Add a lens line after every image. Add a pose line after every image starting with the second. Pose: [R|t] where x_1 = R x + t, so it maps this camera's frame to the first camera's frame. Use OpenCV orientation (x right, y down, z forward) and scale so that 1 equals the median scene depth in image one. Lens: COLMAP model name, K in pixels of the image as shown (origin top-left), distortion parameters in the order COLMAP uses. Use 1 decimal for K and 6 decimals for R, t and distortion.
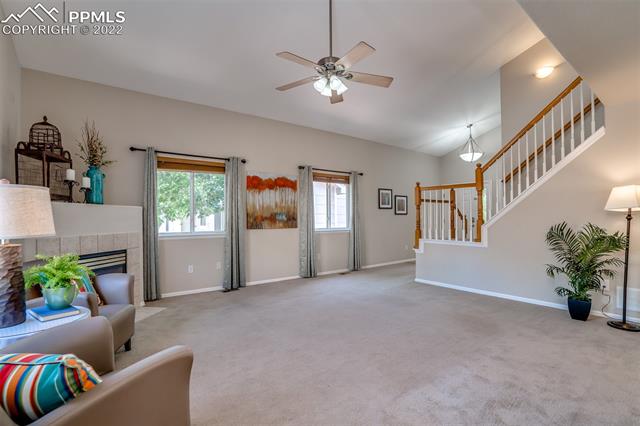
lens RADIAL K [[301.9, 0, 327.2], [0, 301.9, 215.0], [0, 0, 1]] dist [-0.039495, 0.015229]
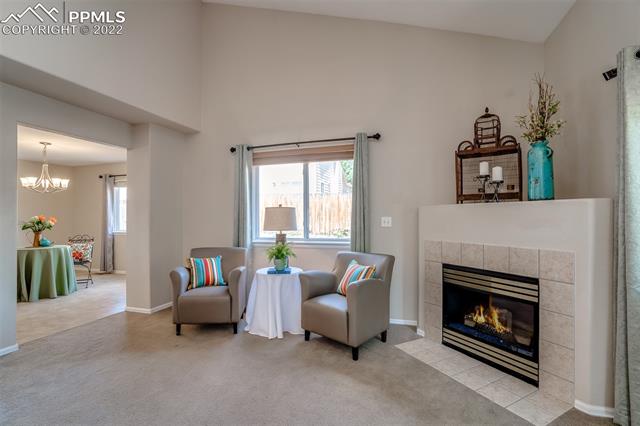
lens RADIAL K [[301.9, 0, 319.6], [0, 301.9, 212.6], [0, 0, 1]] dist [-0.039495, 0.015229]
pose [[-0.823559, 0.003179, -0.567222, -0.011377], [0.015236, 0.999747, -0.016518, -0.004120], [0.567027, -0.022246, -0.823399, 0.875856]]
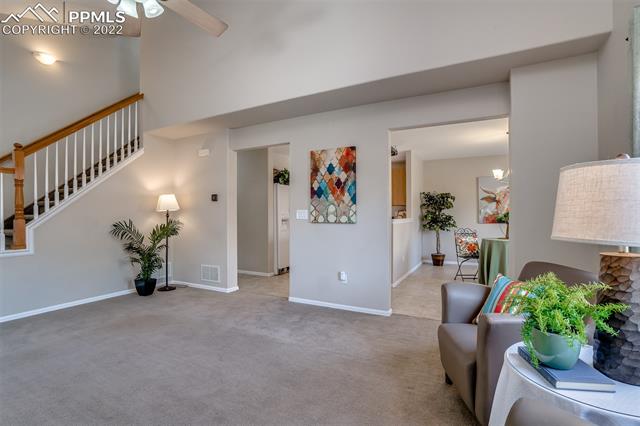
lens RADIAL K [[301.9, 0, 320.0], [0, 301.9, 216.2], [0, 0, 1]] dist [-0.039495, 0.015229]
pose [[-0.414433, 0.002152, 0.910077, -0.399788], [-0.002837, 0.999989, -0.003657, 0.008791], [-0.910075, -0.004098, -0.414423, 0.539408]]
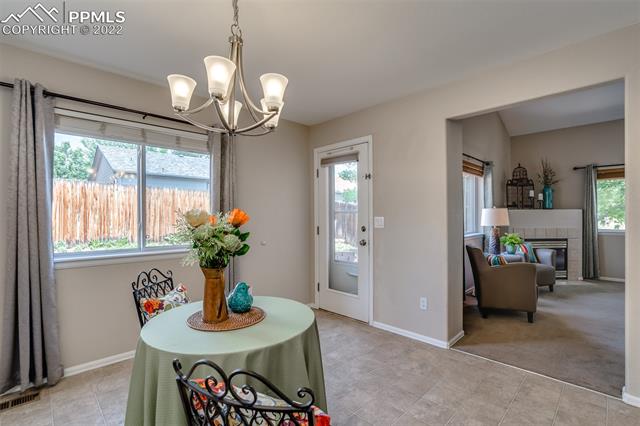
lens RADIAL K [[301.9, 0, 319.0], [0, 301.9, 216.1], [0, 0, 1]] dist [-0.039495, 0.015229]
pose [[0.130762, 0.004722, -0.991403, 0.458693], [0.013705, 0.999884, 0.006570, -0.017623], [0.991319, -0.014447, 0.130682, -0.315089]]
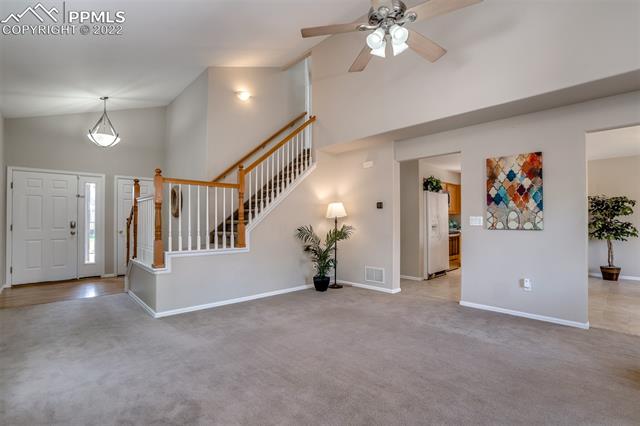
lens RADIAL K [[301.9, 0, 325.0], [0, 301.9, 217.3], [0, 0, 1]] dist [-0.039495, 0.015229]
pose [[-0.124431, 0.017823, 0.992068, -0.403988], [-0.008857, 0.999779, -0.019073, 0.010665], [-0.992189, -0.011160, -0.124245, 0.746566]]
